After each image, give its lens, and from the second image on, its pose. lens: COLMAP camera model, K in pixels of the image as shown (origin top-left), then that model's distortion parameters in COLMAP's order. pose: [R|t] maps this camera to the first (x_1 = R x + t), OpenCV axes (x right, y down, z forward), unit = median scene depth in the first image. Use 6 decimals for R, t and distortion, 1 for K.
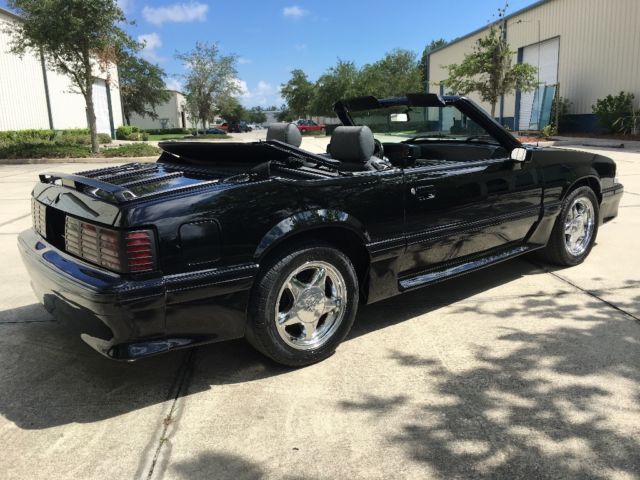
lens RADIAL K [[547.1, 0, 322.6], [0, 547.1, 241.6], [0, 0, 1]] dist [0.050272, -0.078014]
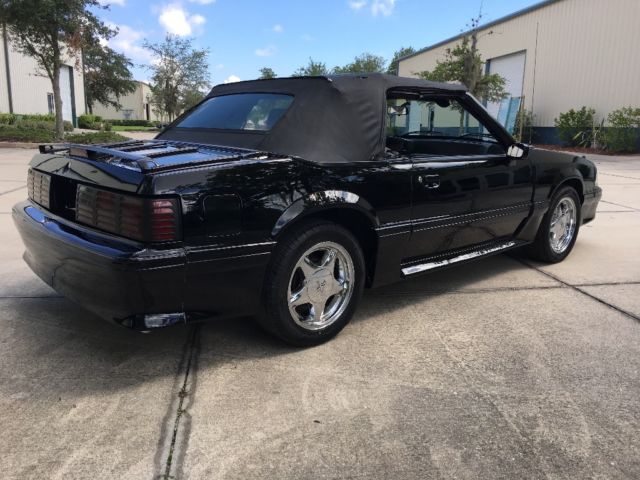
lens RADIAL K [[547.1, 0, 323.7], [0, 547.1, 238.7], [0, 0, 1]] dist [0.050272, -0.078014]
pose [[0.996599, 0.038476, 0.072873, -0.058178], [-0.037907, 0.999239, -0.009180, 0.024338], [-0.073171, 0.006386, 0.997299, -0.003030]]
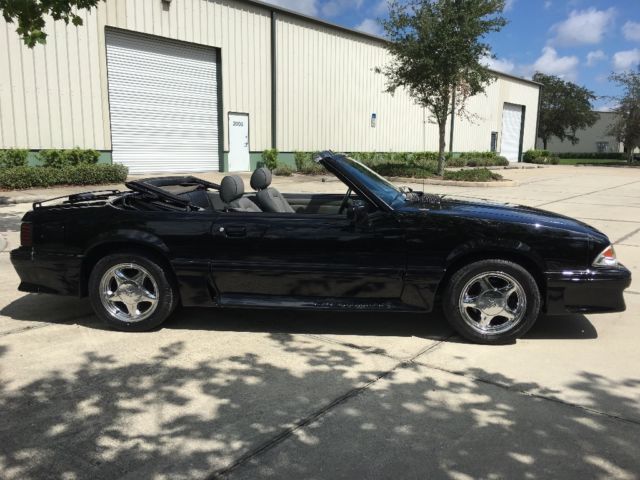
lens RADIAL K [[547.1, 0, 316.8], [0, 547.1, 239.5], [0, 0, 1]] dist [0.050272, -0.078014]
pose [[0.703435, 0.147467, -0.695293, 0.871615], [-0.174576, 0.984120, 0.032106, -0.105429], [0.688987, 0.098797, 0.718009, 0.159281]]
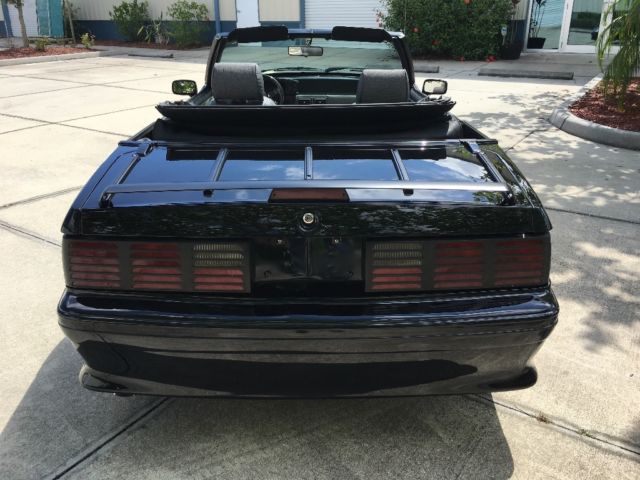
lens RADIAL K [[547.1, 0, 317.1], [0, 547.1, 237.4], [0, 0, 1]] dist [0.050272, -0.078014]
pose [[0.614172, -0.273951, 0.740097, -0.631653], [0.149204, 0.961210, 0.231979, -0.158013], [-0.774939, -0.032049, 0.631223, 0.363651]]
